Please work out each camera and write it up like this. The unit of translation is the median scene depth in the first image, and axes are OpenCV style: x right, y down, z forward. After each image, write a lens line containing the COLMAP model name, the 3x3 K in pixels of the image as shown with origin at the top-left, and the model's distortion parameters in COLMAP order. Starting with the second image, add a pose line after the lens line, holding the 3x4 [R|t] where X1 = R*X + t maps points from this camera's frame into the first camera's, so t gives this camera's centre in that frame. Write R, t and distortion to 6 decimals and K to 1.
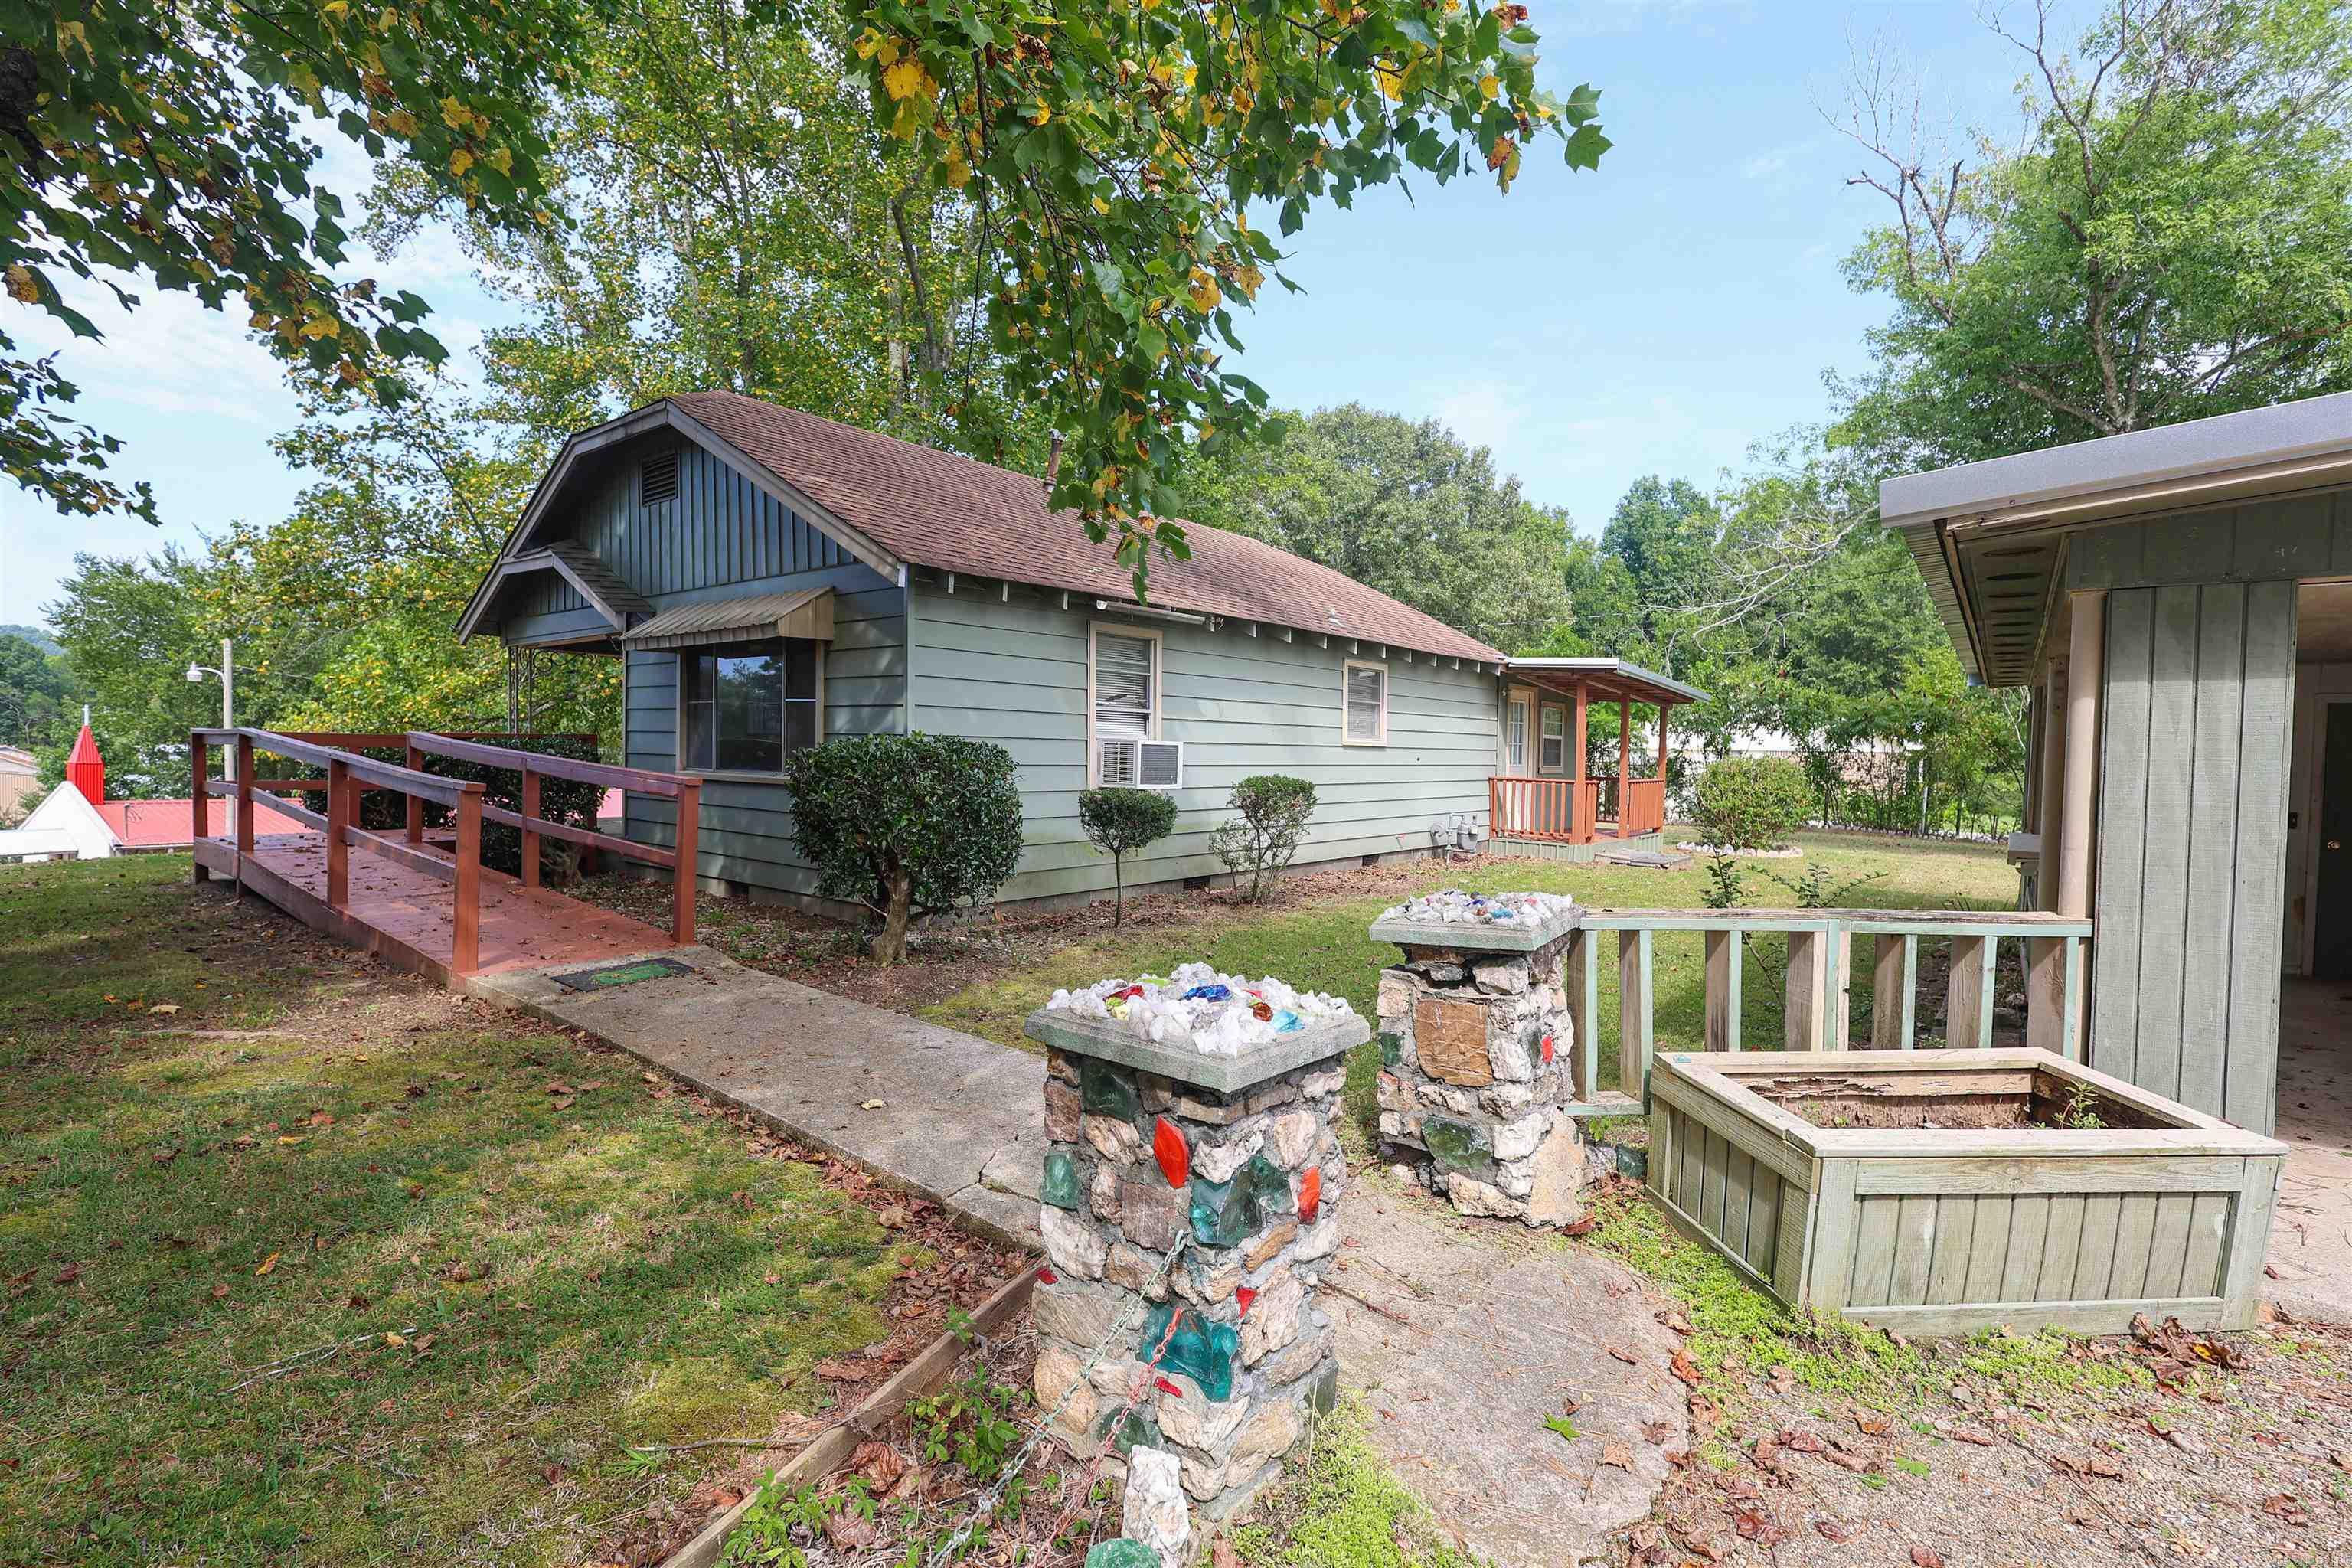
lens RADIAL K [[1088.8, 0, 1169.8], [0, 1088.8, 786.4], [0, 0, 1]] dist [0.000062, 0.001016]
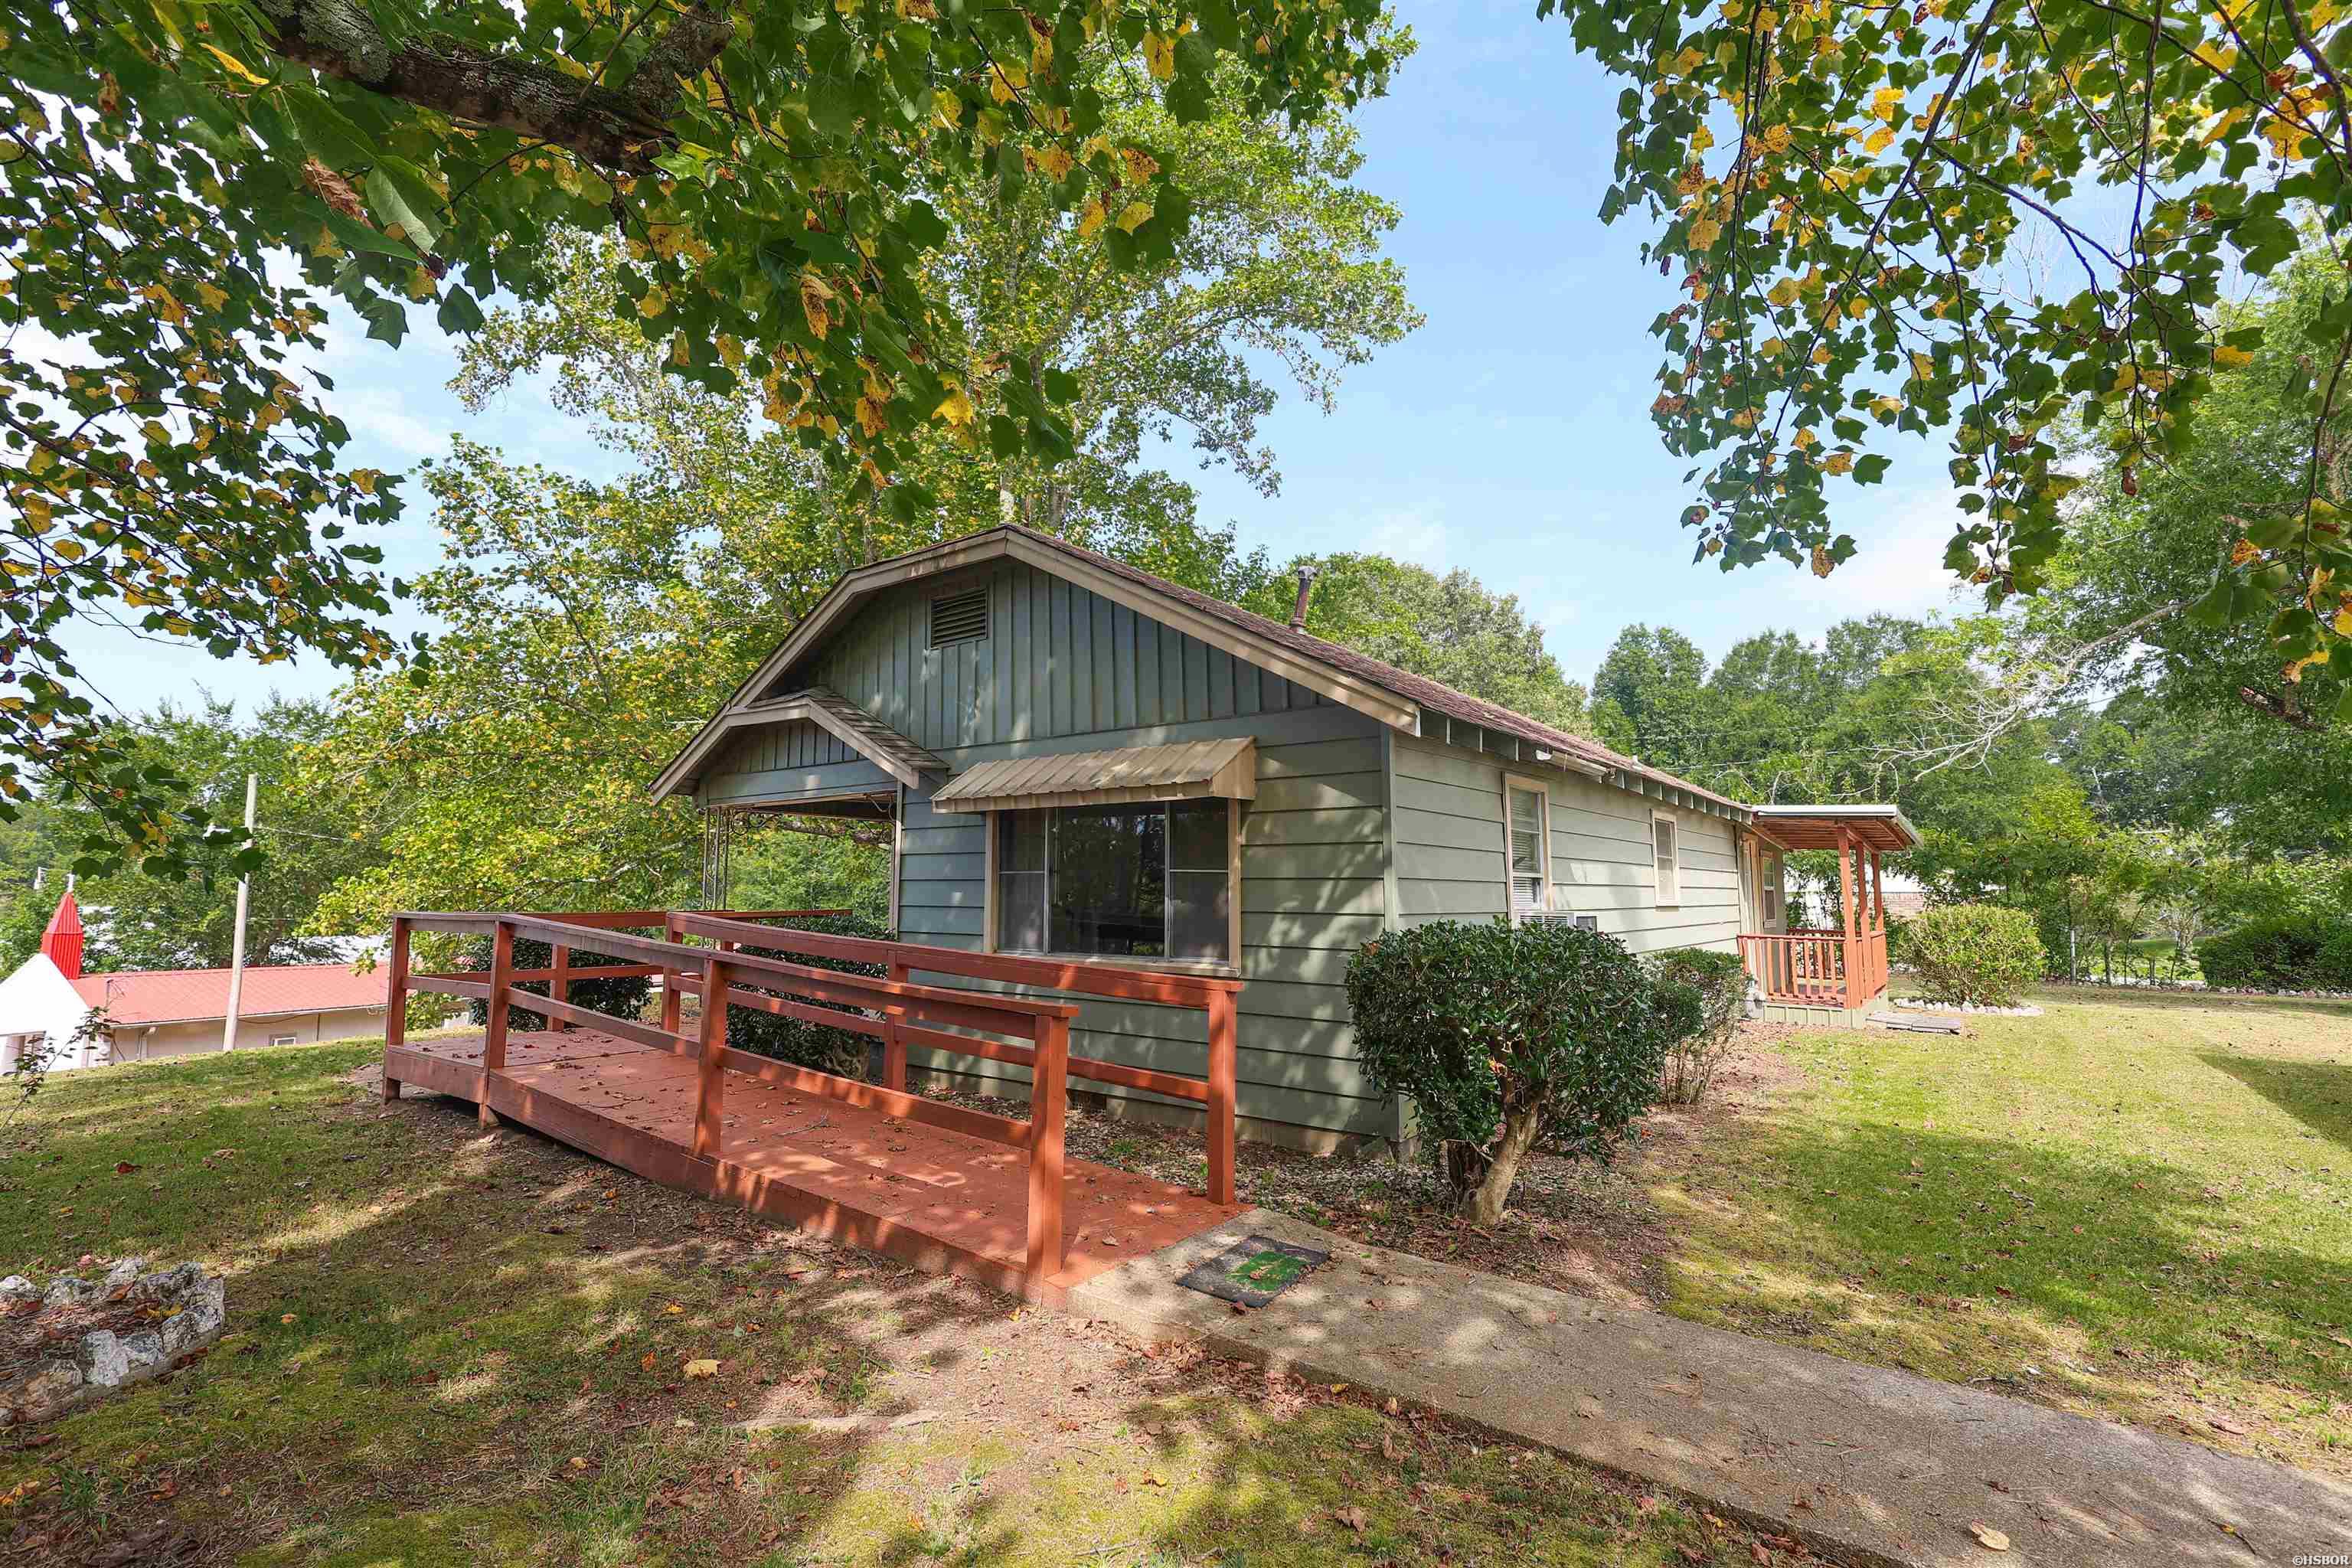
lens RADIAL K [[1088.8, 0, 1169.8], [0, 1088.8, 786.4], [0, 0, 1]] dist [0.000062, 0.001016]
pose [[0.999280, -0.011283, 0.036212, -0.303932], [0.015992, 0.991053, -0.132510, -0.025797], [-0.034393, 0.132994, 0.990520, 0.128726]]
